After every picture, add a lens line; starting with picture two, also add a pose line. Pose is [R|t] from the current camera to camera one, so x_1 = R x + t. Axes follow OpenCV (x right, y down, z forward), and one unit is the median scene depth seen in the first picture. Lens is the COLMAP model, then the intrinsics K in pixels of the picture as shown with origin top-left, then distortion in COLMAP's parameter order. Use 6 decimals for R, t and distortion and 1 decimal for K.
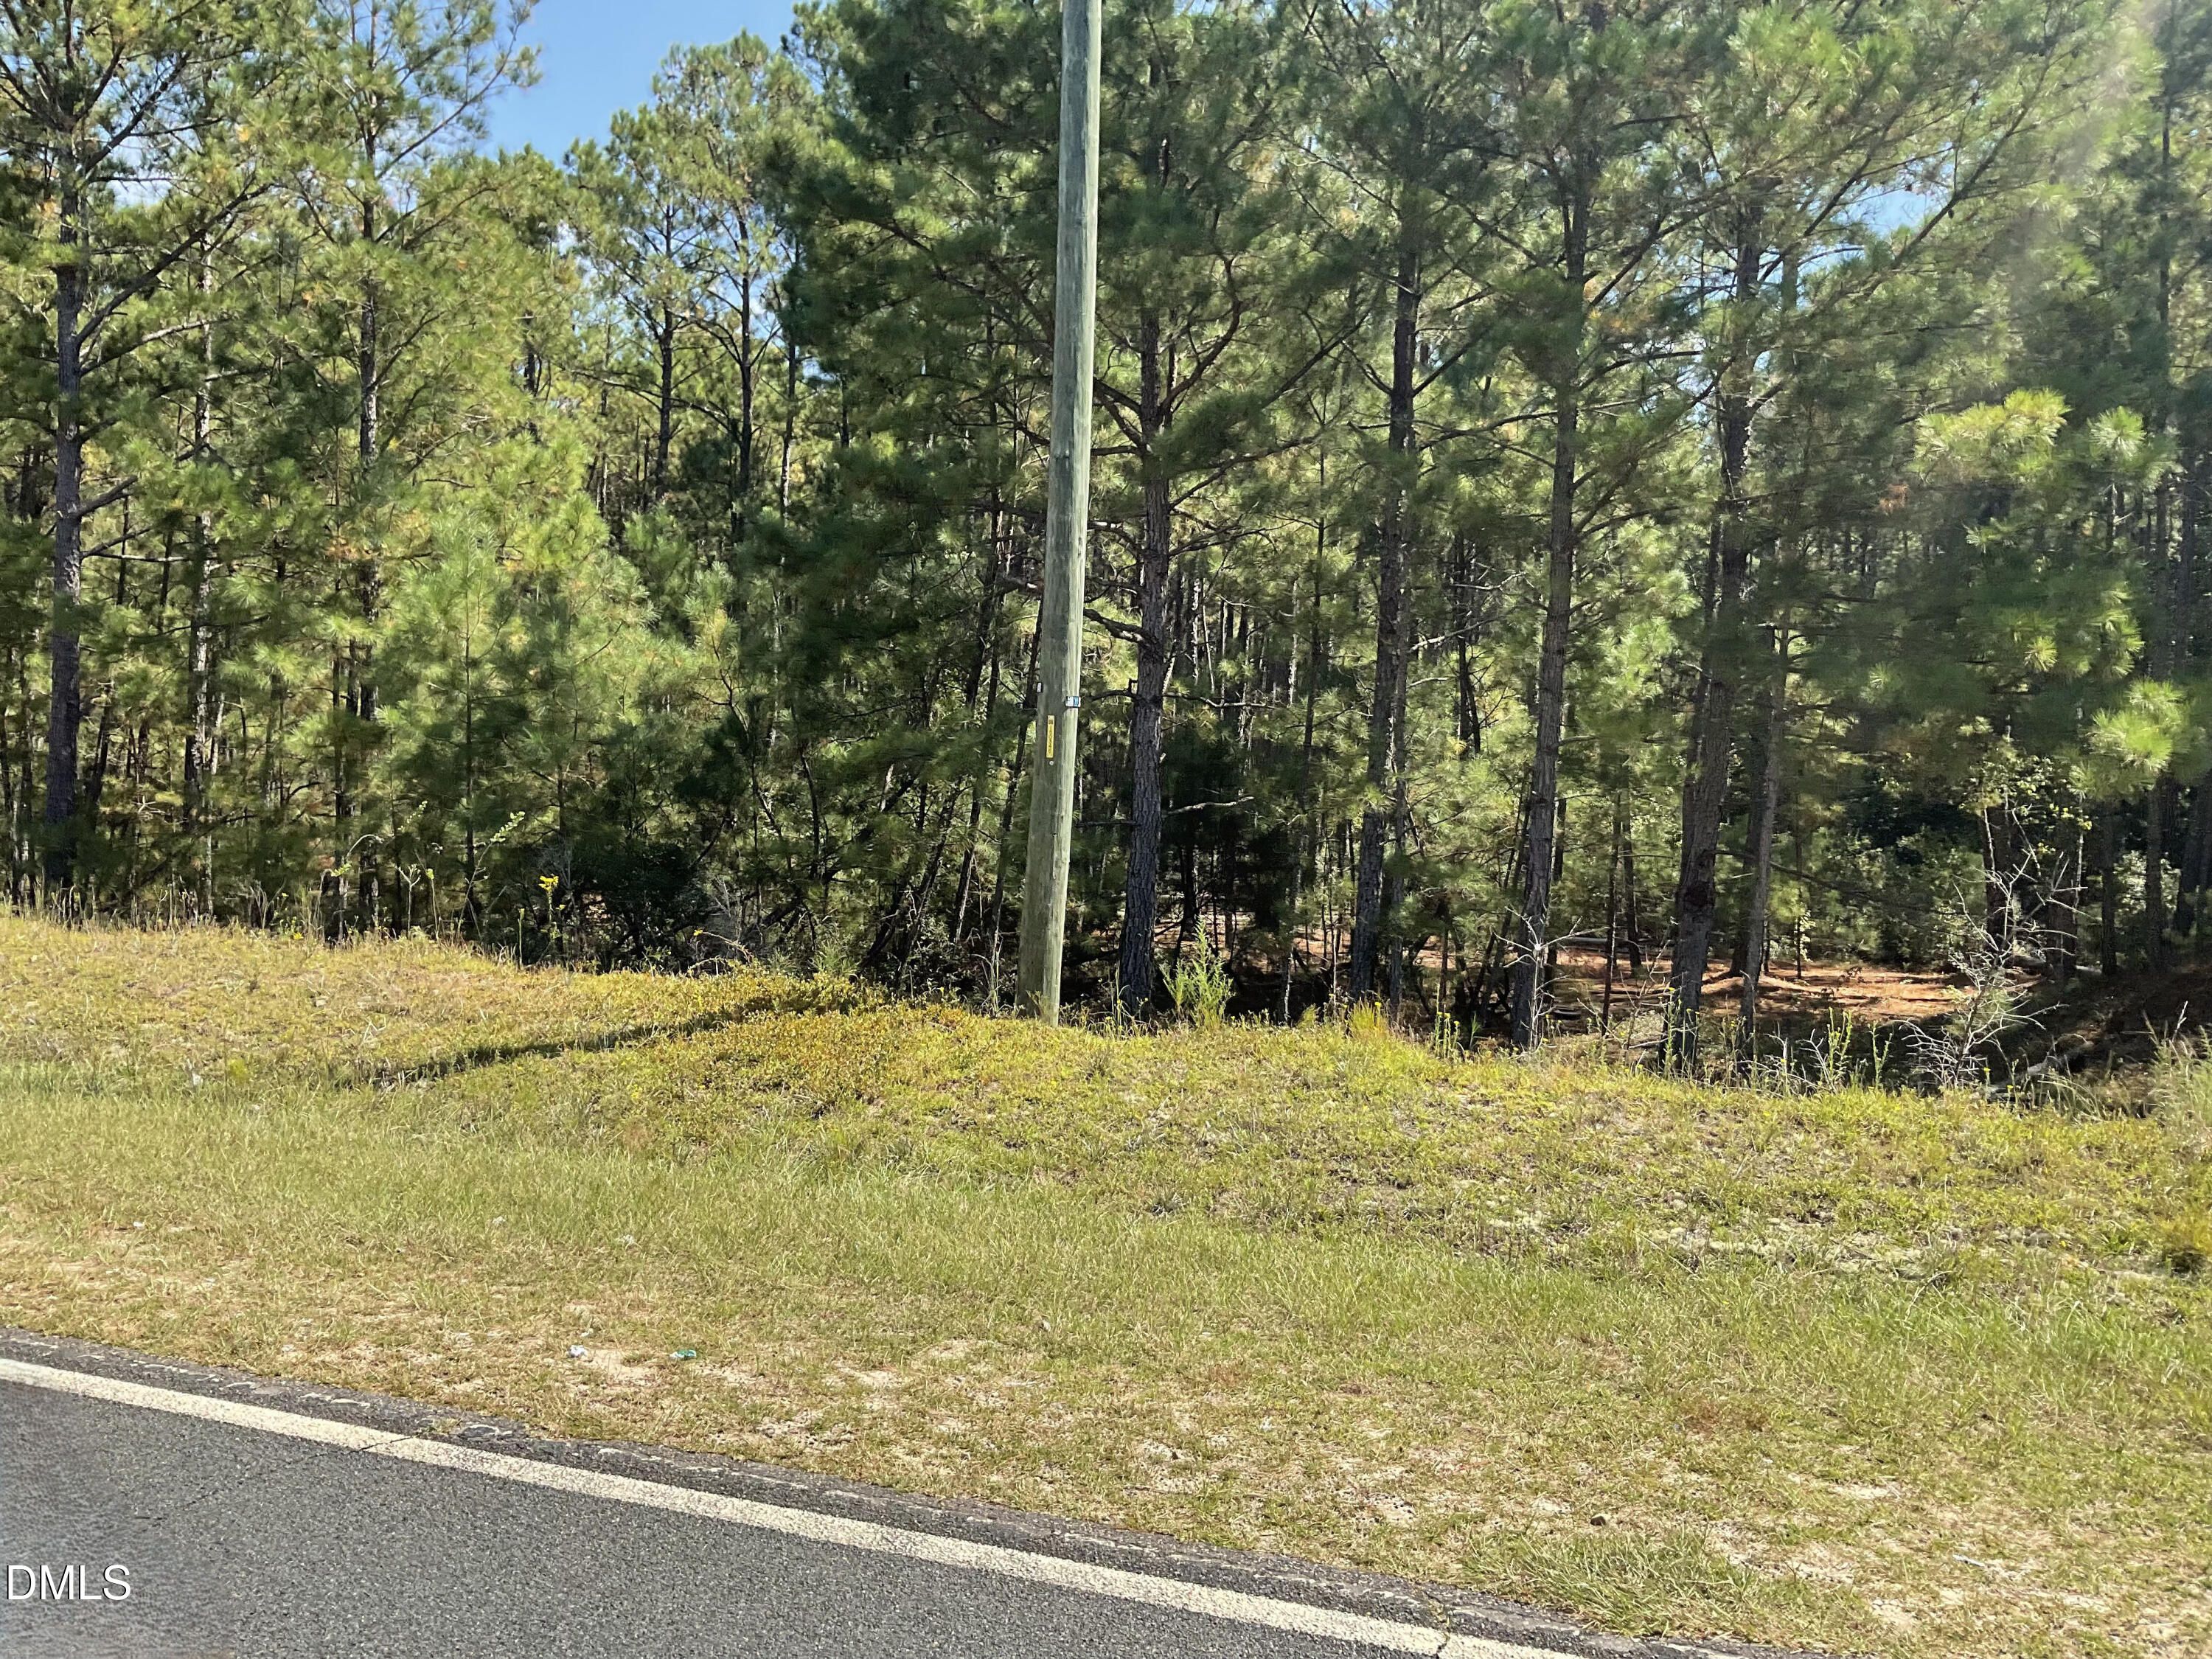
lens RADIAL K [[1839.8, 0, 1099.9], [0, 1839.8, 819.9], [0, 0, 1]] dist [0.080276, -0.145196]
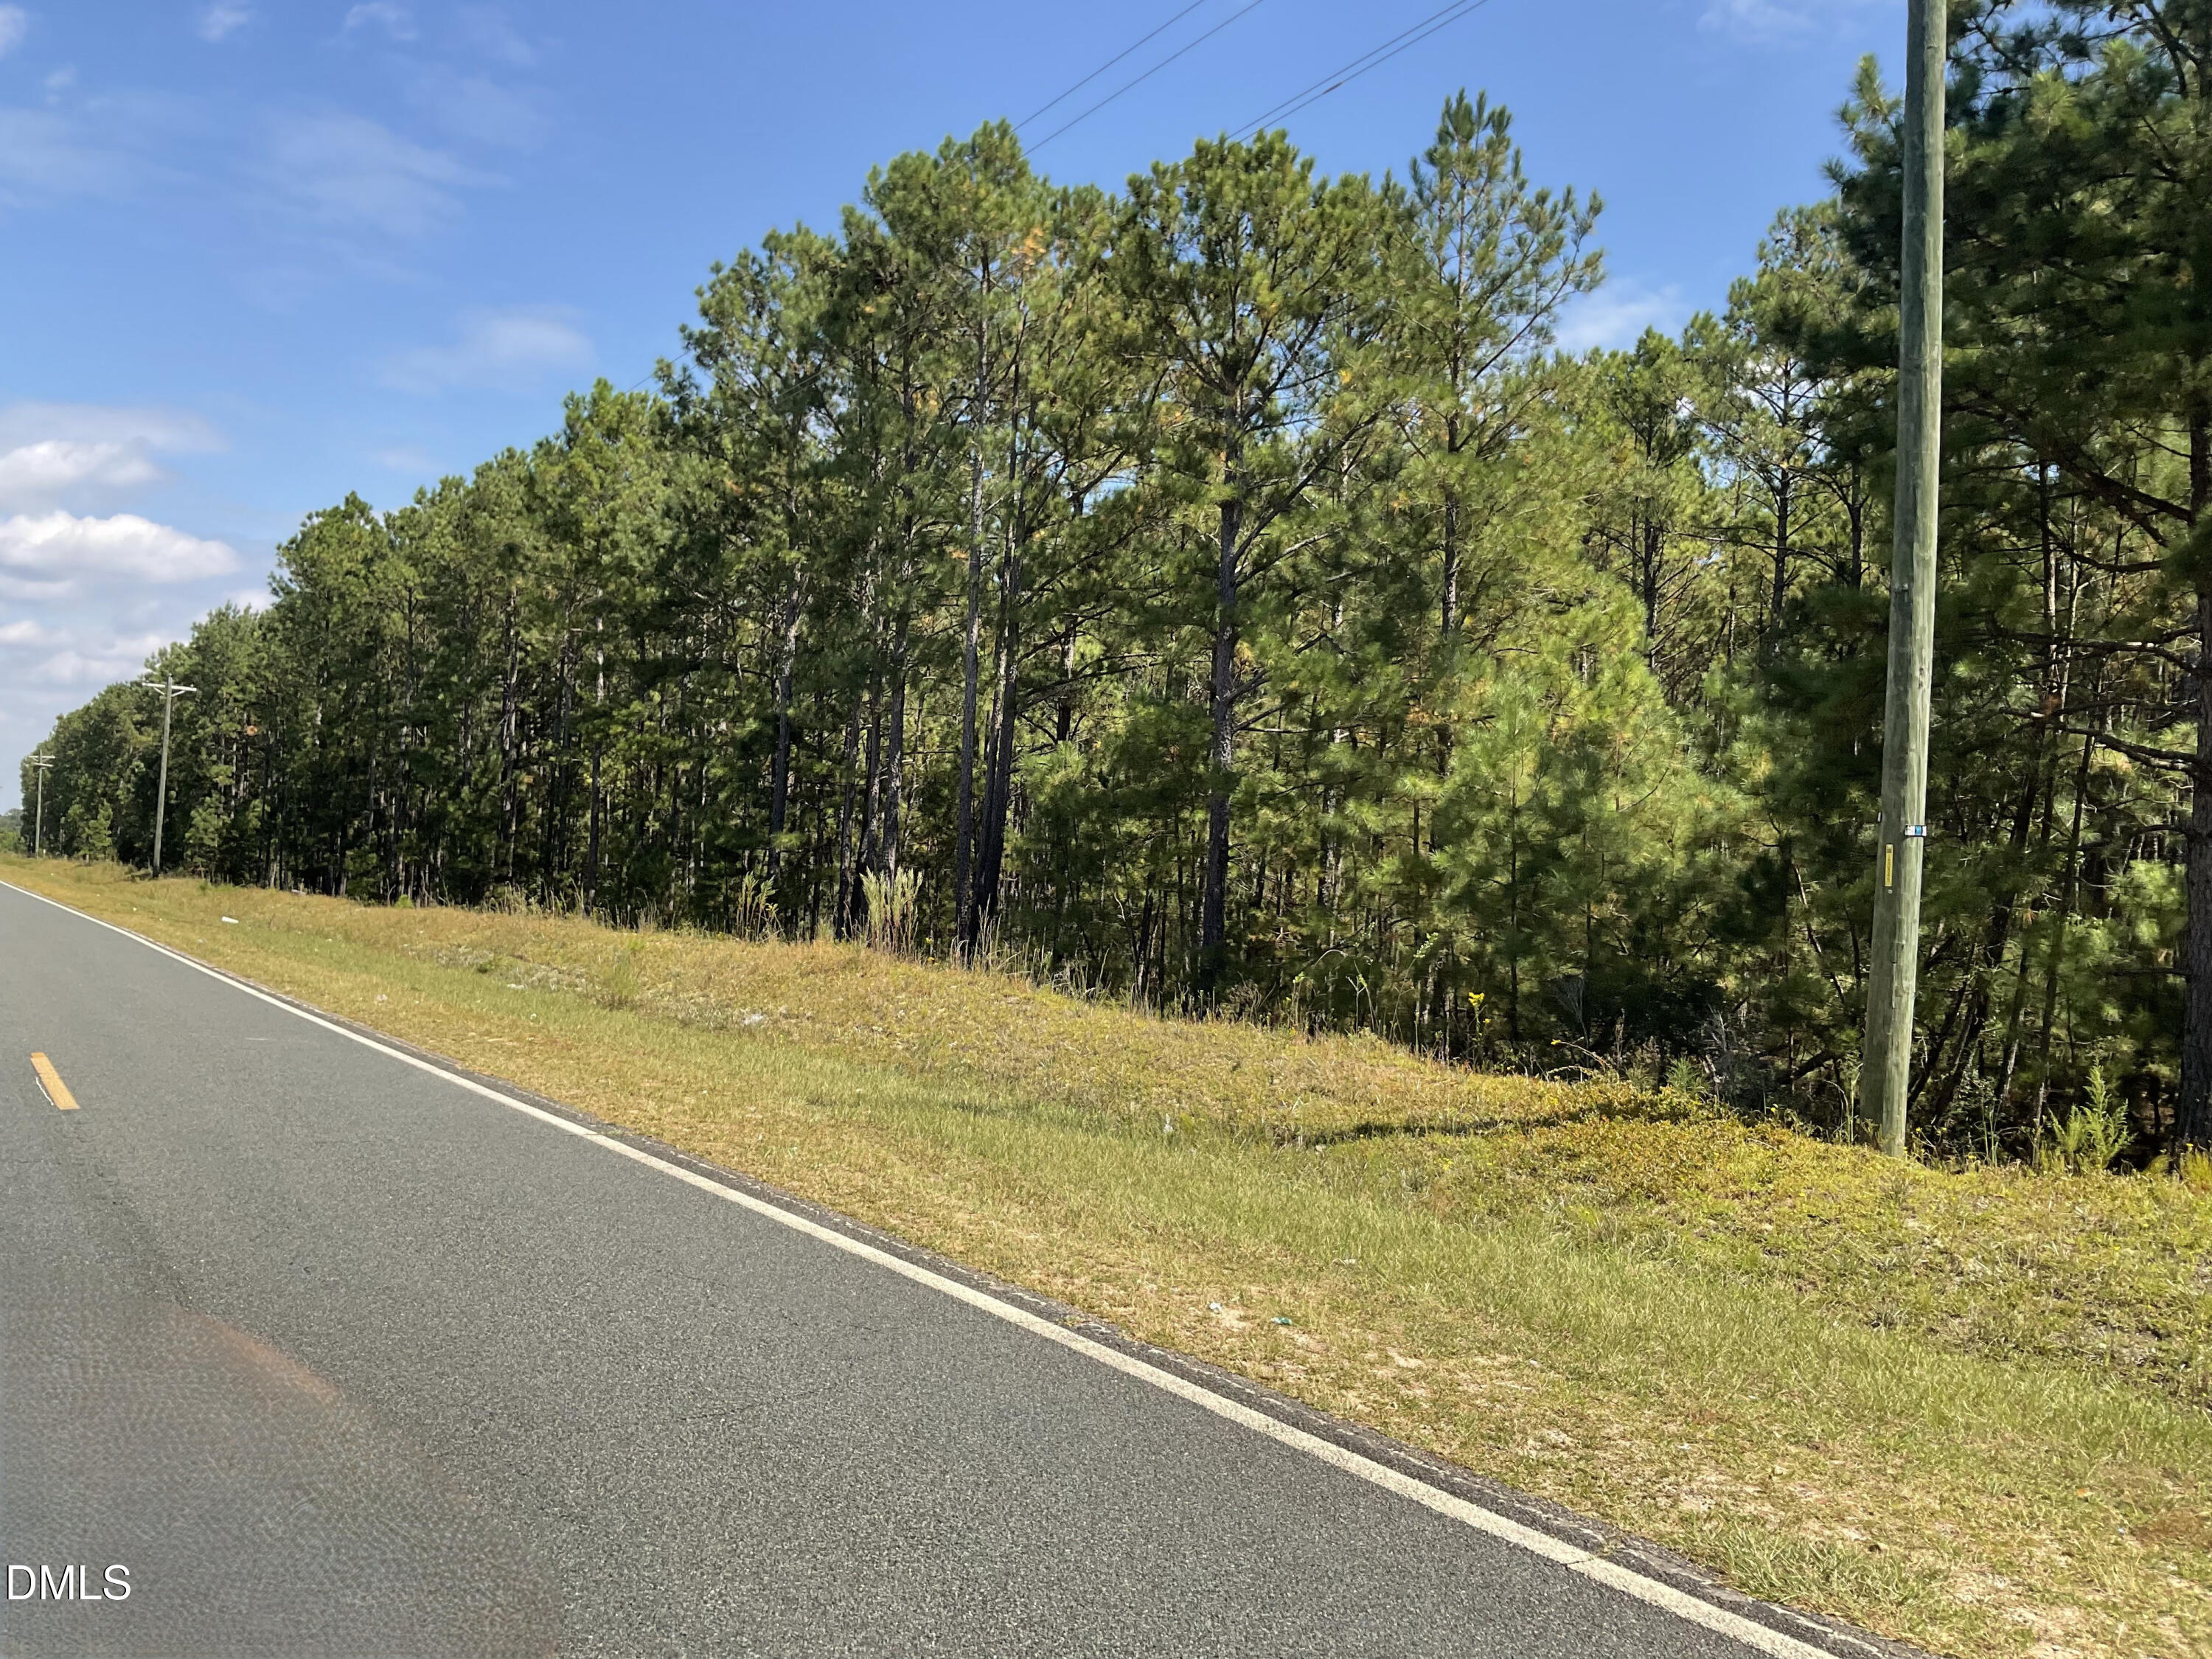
lens RADIAL K [[1839.8, 0, 1088.5], [0, 1839.8, 832.6], [0, 0, 1]] dist [0.080276, -0.145196]
pose [[0.803001, -0.011967, -0.595858, 0.110848], [-0.032926, 0.997381, -0.064404, 0.008079], [0.595068, 0.071336, 0.800503, -0.037677]]
